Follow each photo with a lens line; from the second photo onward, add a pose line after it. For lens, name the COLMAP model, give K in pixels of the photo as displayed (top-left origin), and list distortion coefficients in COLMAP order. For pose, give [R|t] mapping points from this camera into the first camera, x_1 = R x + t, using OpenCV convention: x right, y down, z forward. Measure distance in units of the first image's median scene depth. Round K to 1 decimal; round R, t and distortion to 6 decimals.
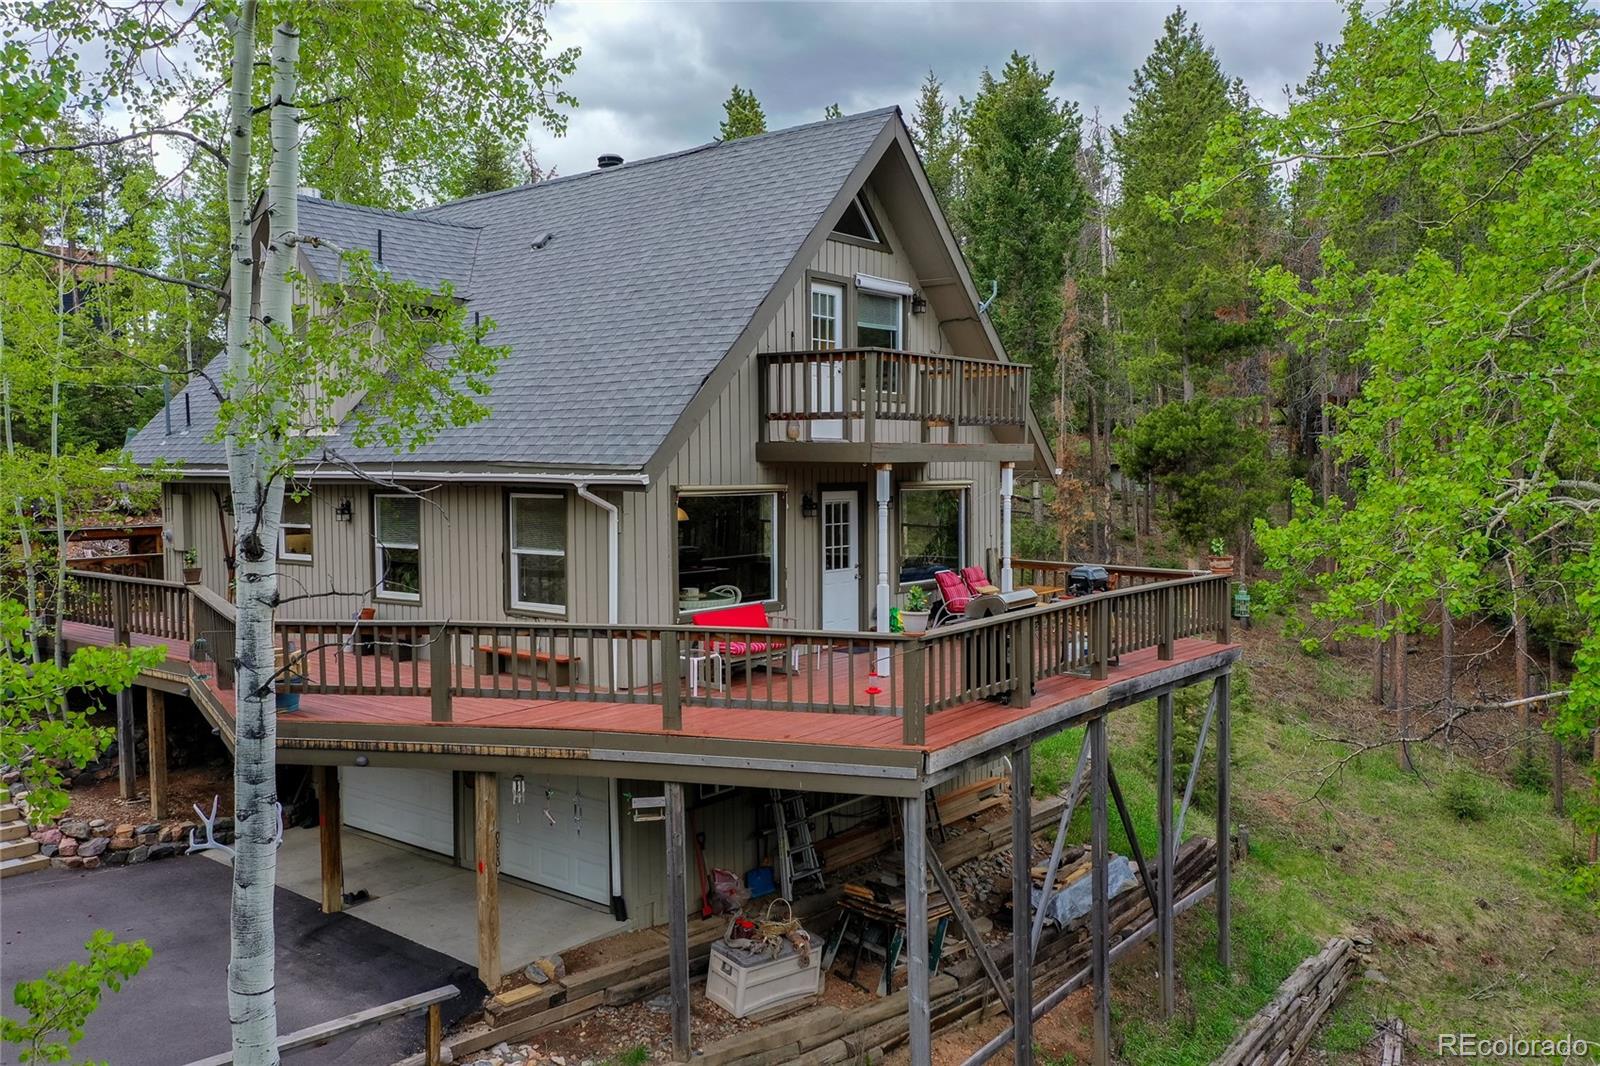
lens RADIAL K [[1269.4, 0, 800.5], [0, 1269.4, 532.1], [0, 0, 1]] dist [-0.000445, 0.008965]
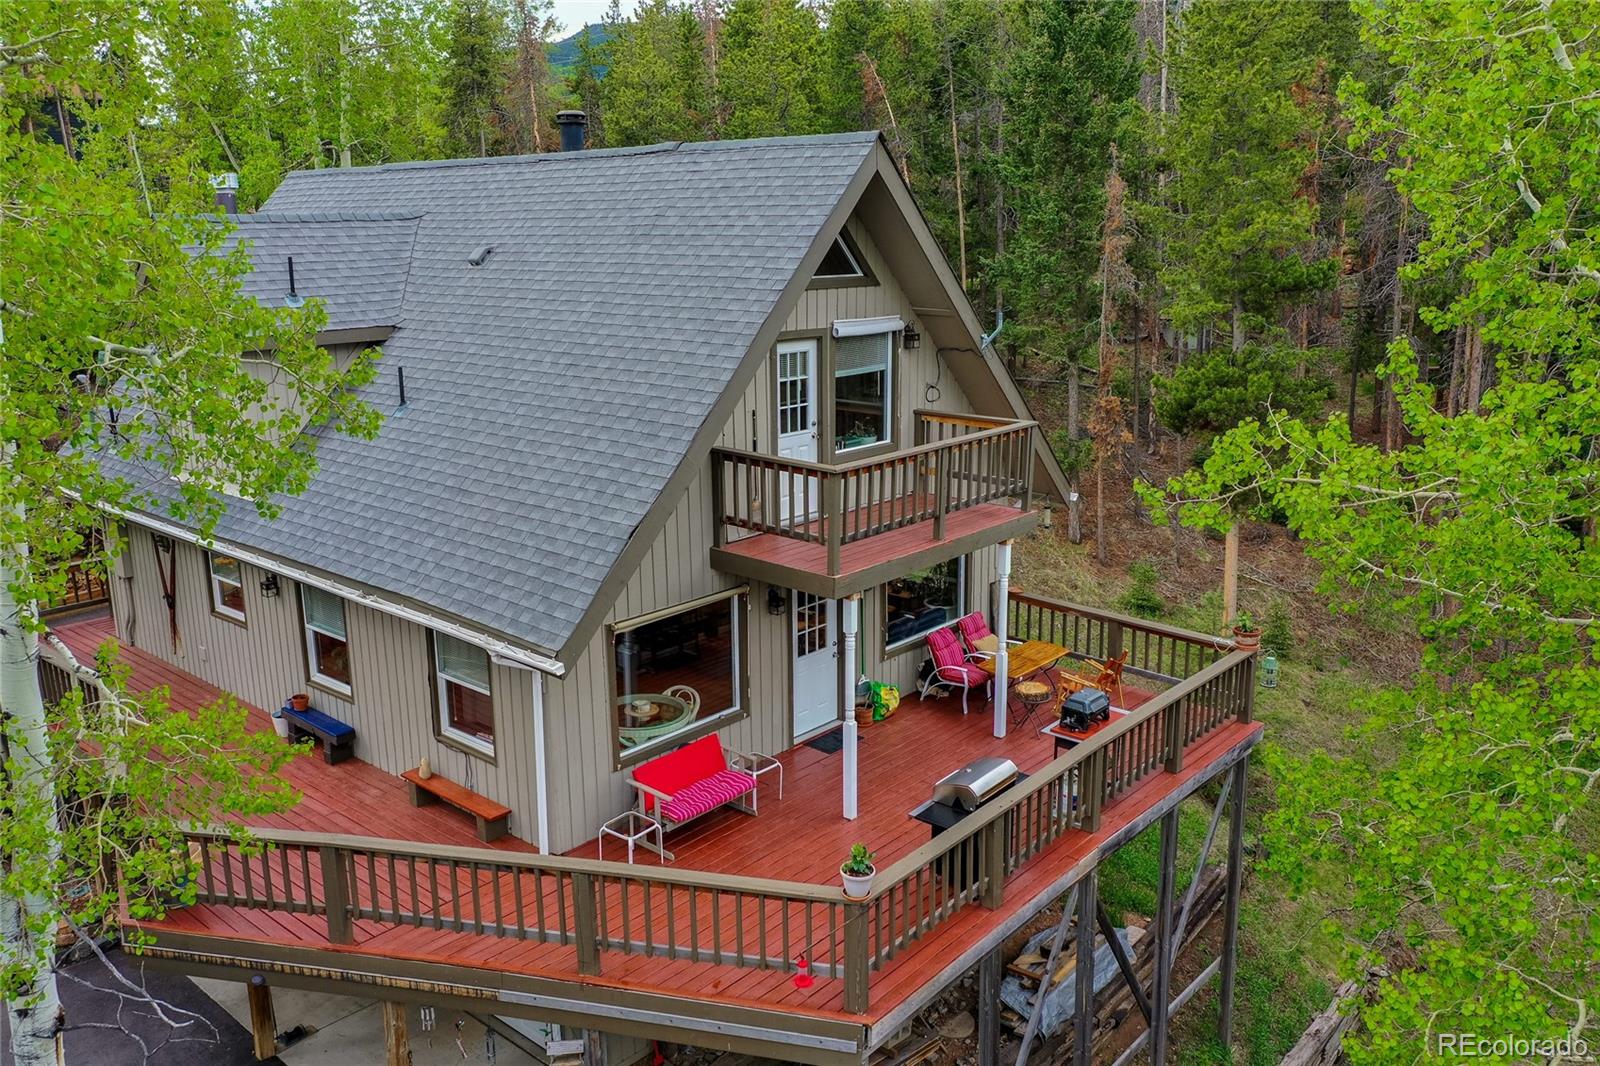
lens RADIAL K [[1269.4, 0, 800.5], [0, 1269.4, 530.1], [0, 0, 1]] dist [-0.000445, 0.008965]
pose [[0.998977, 0.006584, -0.044746, 0.061471], [0.001830, 0.982652, 0.185448, -0.226826], [0.045190, -0.185340, 0.981635, 0.134064]]
